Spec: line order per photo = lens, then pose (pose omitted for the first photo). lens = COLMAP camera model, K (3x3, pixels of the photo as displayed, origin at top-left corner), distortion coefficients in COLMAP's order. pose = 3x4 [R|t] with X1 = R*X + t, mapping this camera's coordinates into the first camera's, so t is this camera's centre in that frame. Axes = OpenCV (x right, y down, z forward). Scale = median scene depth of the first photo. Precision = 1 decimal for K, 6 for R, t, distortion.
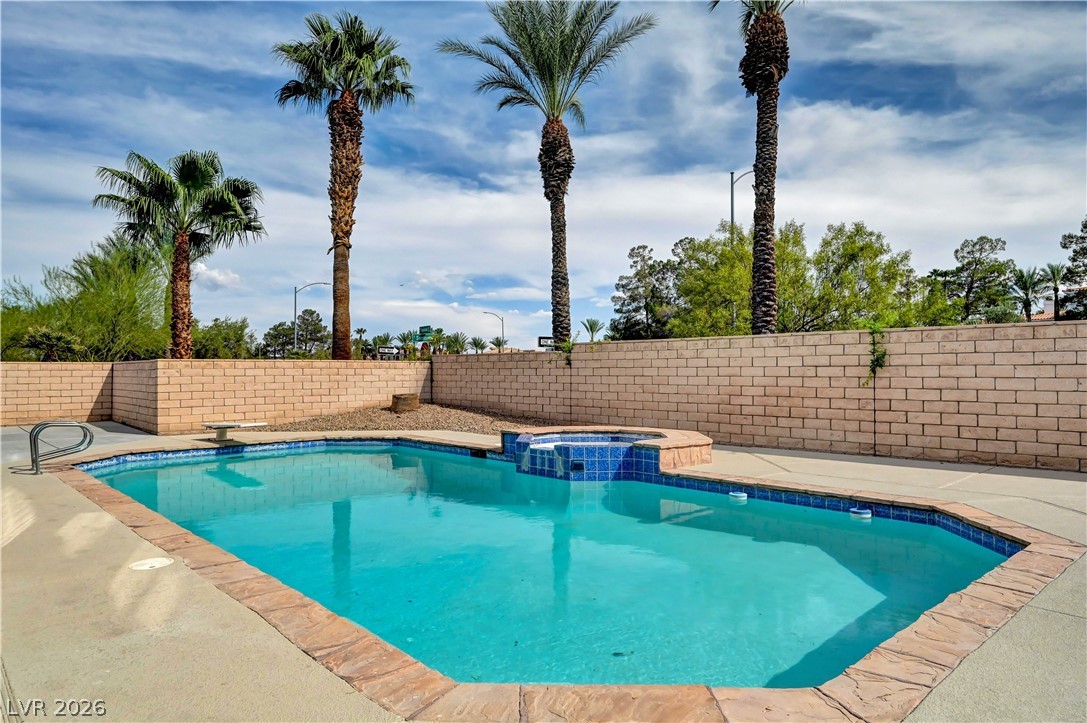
lens RADIAL K [[699.7, 0, 543.4], [0, 699.7, 356.3], [0, 0, 1]] dist [-0.004109, -0.000076]
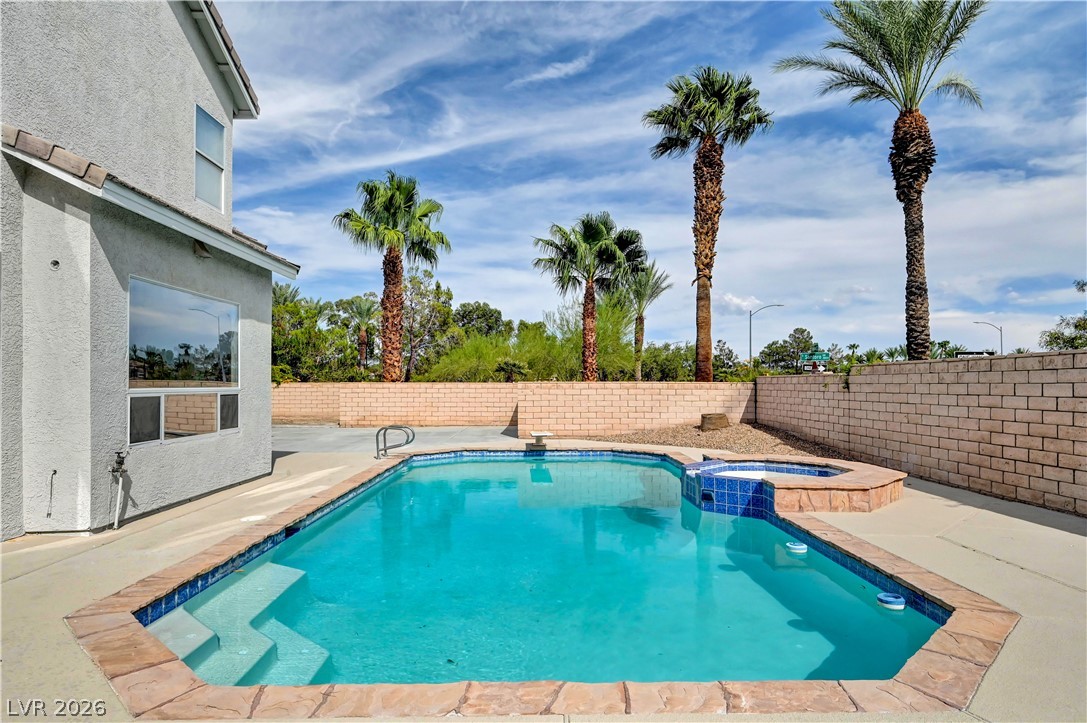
lens RADIAL K [[640.8, 0, 541.8], [0, 640.8, 376.7], [0, 0, 1]] dist [-0.001702, 0.000306]
pose [[0.742974, -0.003400, -0.669311, 0.277354], [0.008687, 0.999952, 0.004564, -0.010005], [0.669264, -0.009205, 0.742968, 0.101906]]
